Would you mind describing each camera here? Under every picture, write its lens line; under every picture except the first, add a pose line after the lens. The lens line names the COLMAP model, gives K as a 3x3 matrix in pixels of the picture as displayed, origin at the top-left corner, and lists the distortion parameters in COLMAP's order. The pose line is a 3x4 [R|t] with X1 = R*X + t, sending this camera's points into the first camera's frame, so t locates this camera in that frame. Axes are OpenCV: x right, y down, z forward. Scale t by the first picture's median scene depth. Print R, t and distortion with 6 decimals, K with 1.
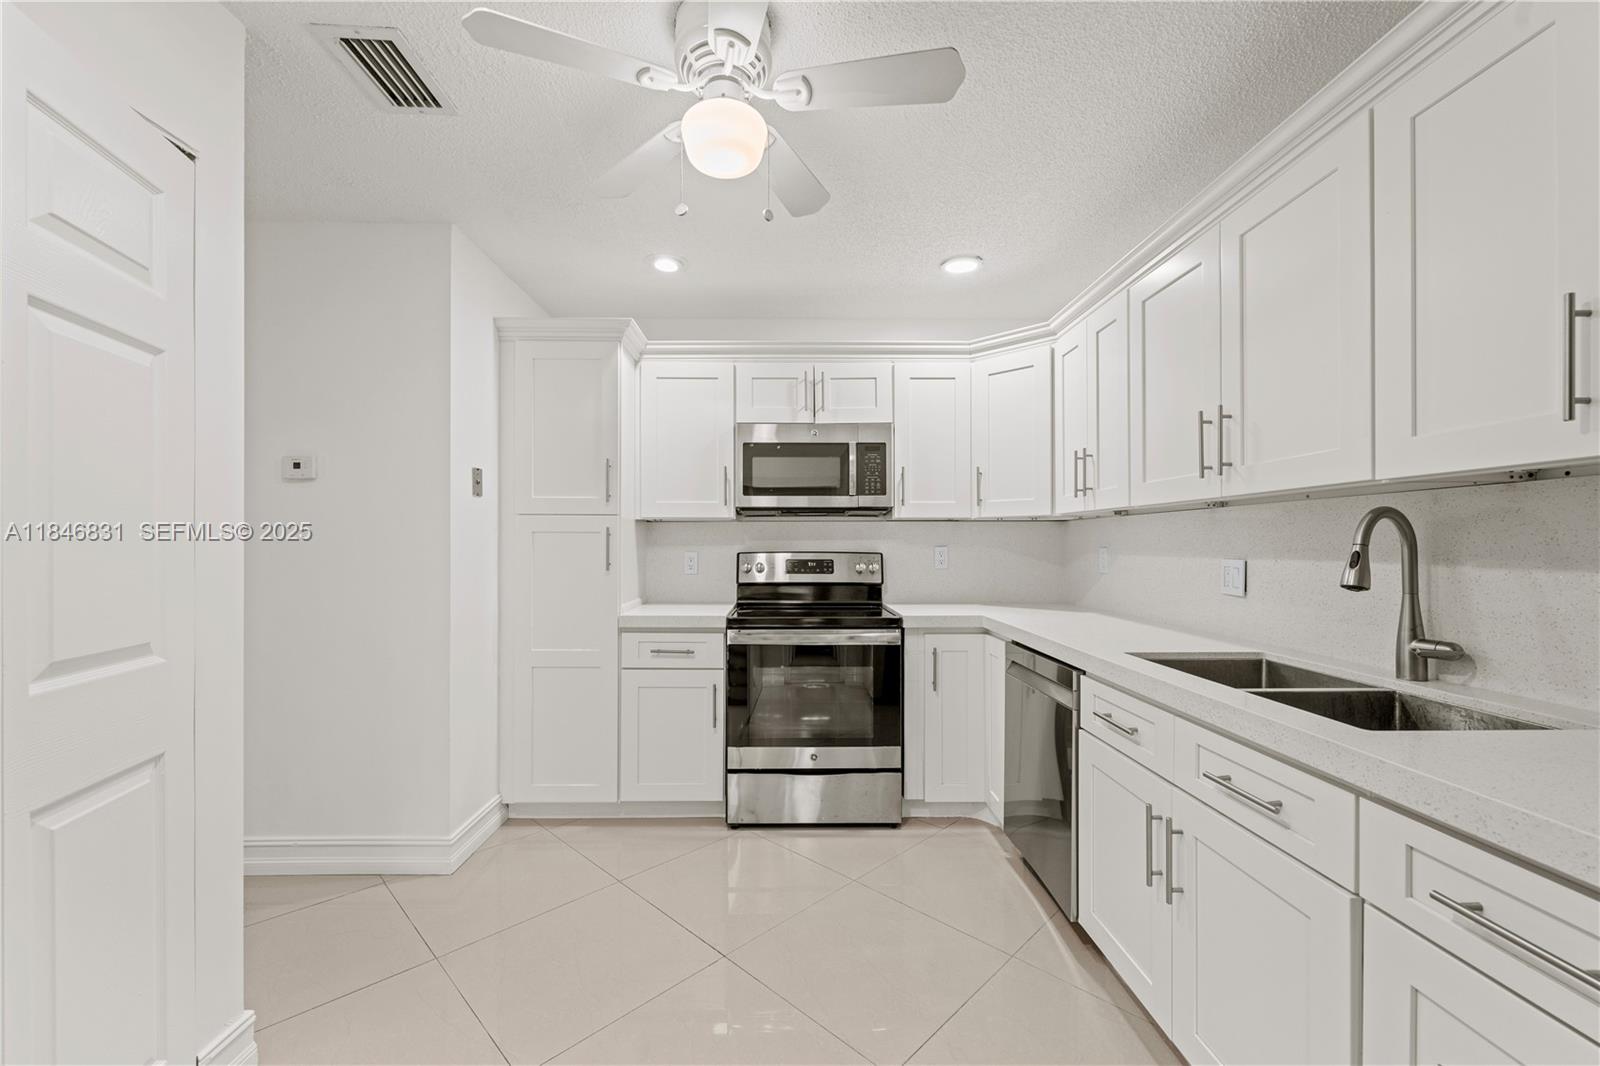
lens RADIAL K [[641.2, 0, 796.2], [0, 641.2, 545.4], [0, 0, 1]] dist [-0.004859, 0.000497]
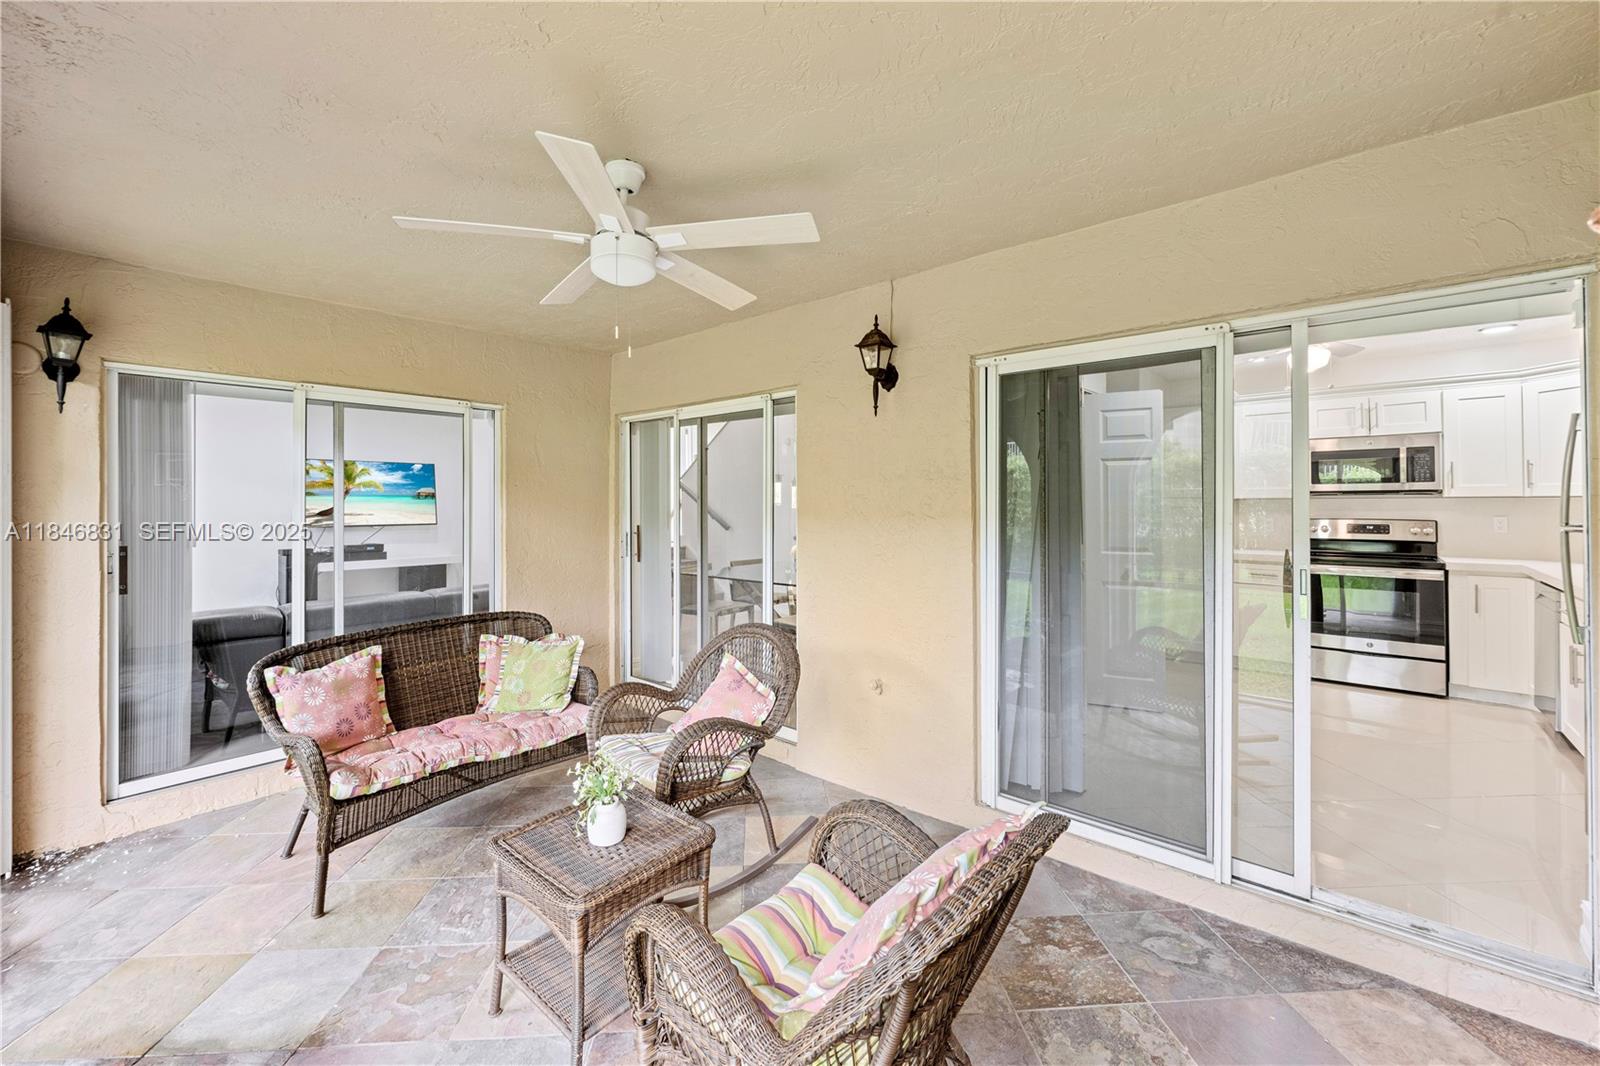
lens RADIAL K [[641.2, 0, 791.2], [0, 641.2, 494.9], [0, 0, 1]] dist [-0.004859, 0.000497]
pose [[0.736240, -0.010095, -0.676645, 0.046303], [0.003844, 0.999935, -0.010736, -0.041515], [0.676710, 0.005303, 0.736231, -1.193502]]
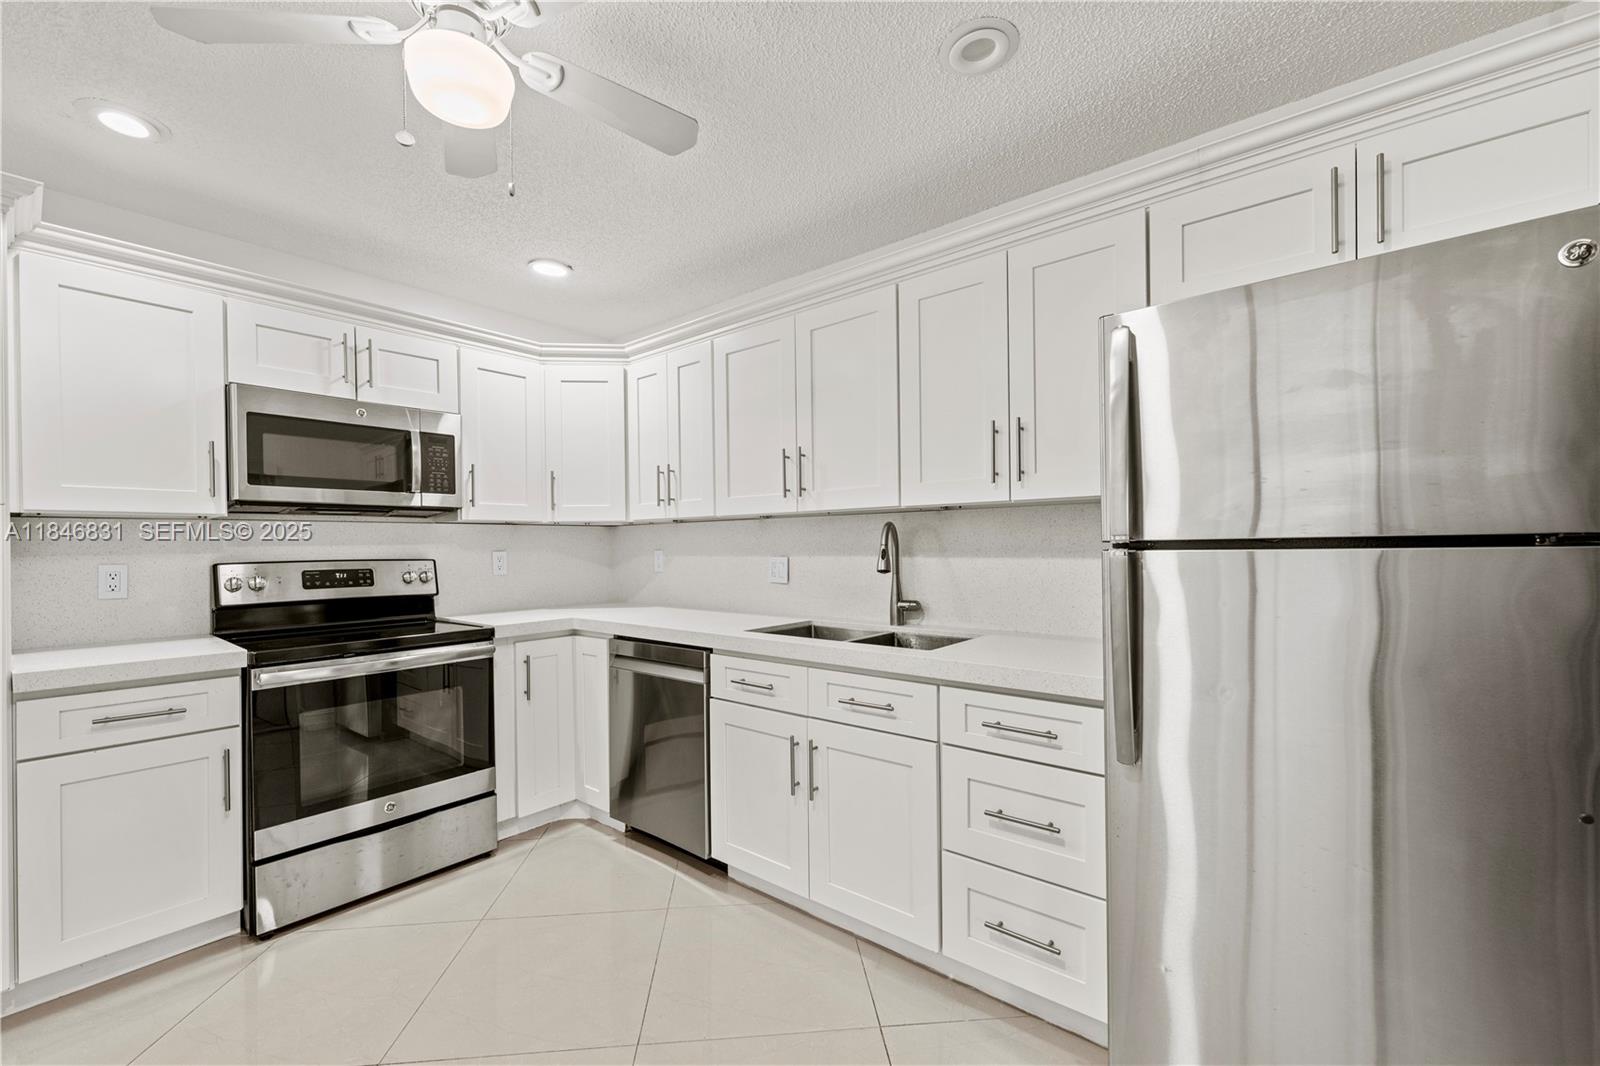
lens RADIAL K [[641.2, 0, 821.9], [0, 641.2, 547.9], [0, 0, 1]] dist [-0.004859, 0.000497]
pose [[0.632711, -0.009971, 0.774324, -0.249602], [0.011715, 0.999926, 0.003304, -0.000605], [-0.774299, 0.006981, 0.632781, 0.042705]]
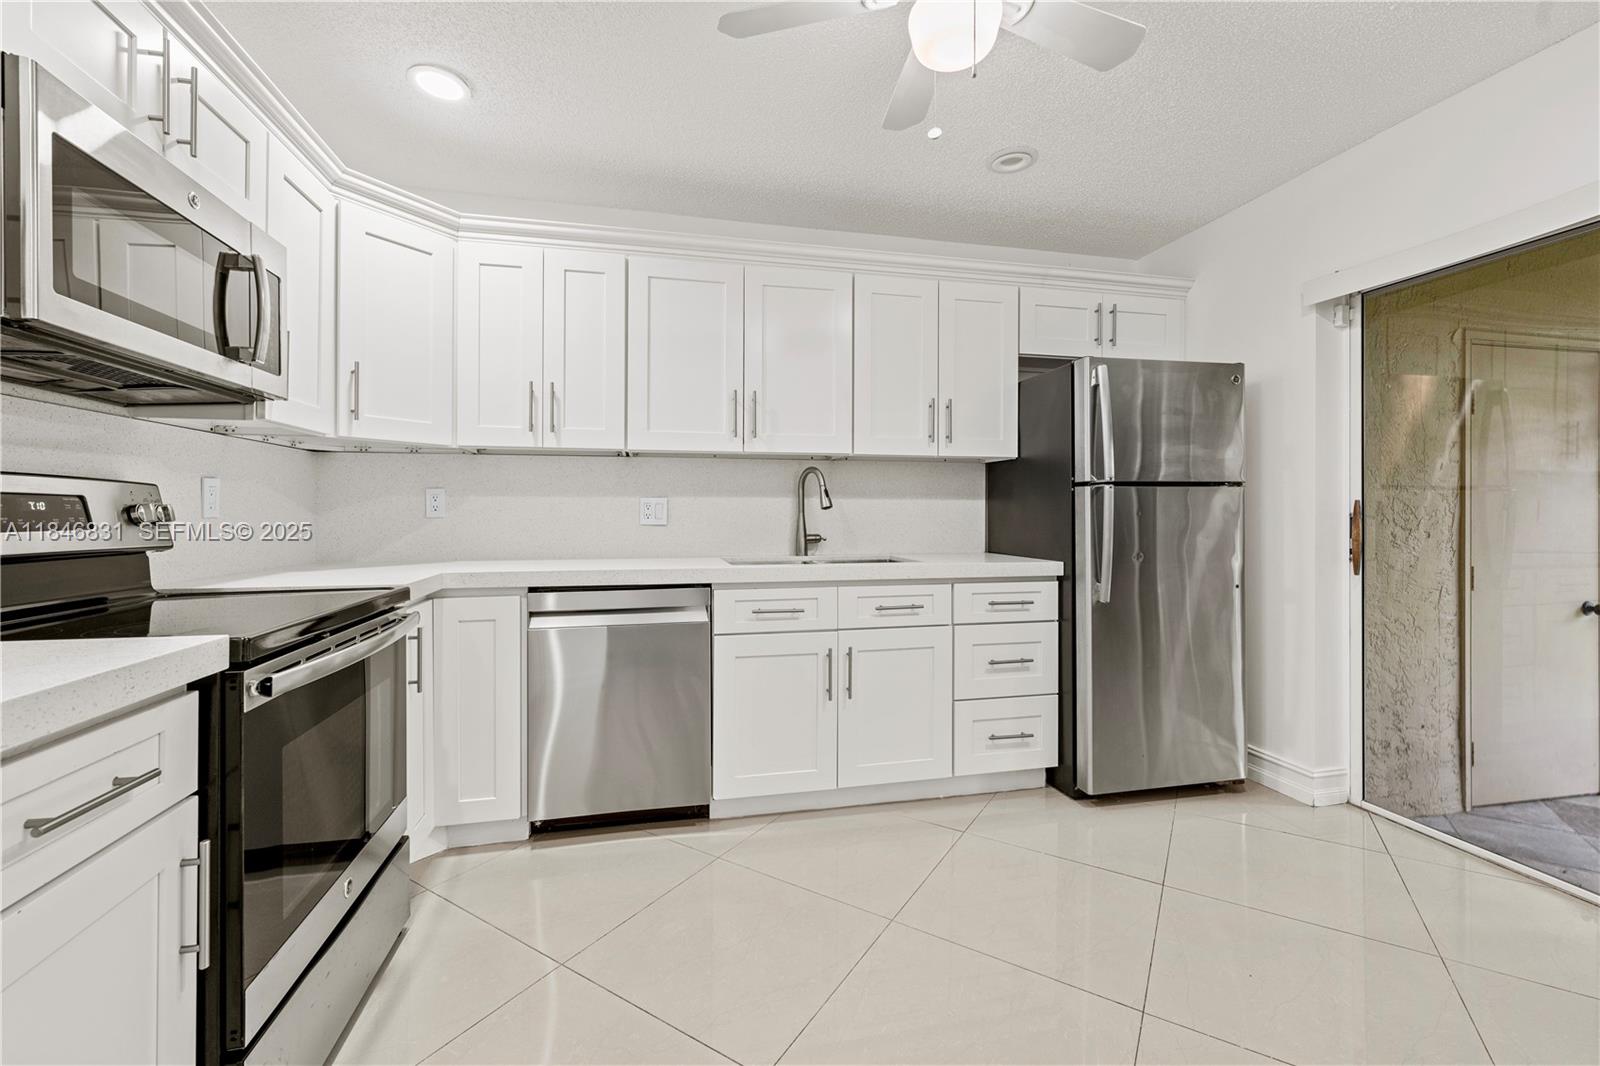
lens RADIAL K [[641.2, 0, 792.4], [0, 641.2, 511.9], [0, 0, 1]] dist [-0.004859, 0.000497]
pose [[-0.194779, -0.000809, 0.980847, -0.513020], [-0.000206, 1.000000, 0.000784, 0.038437], [-0.980847, -0.000049, -0.194779, 0.746103]]
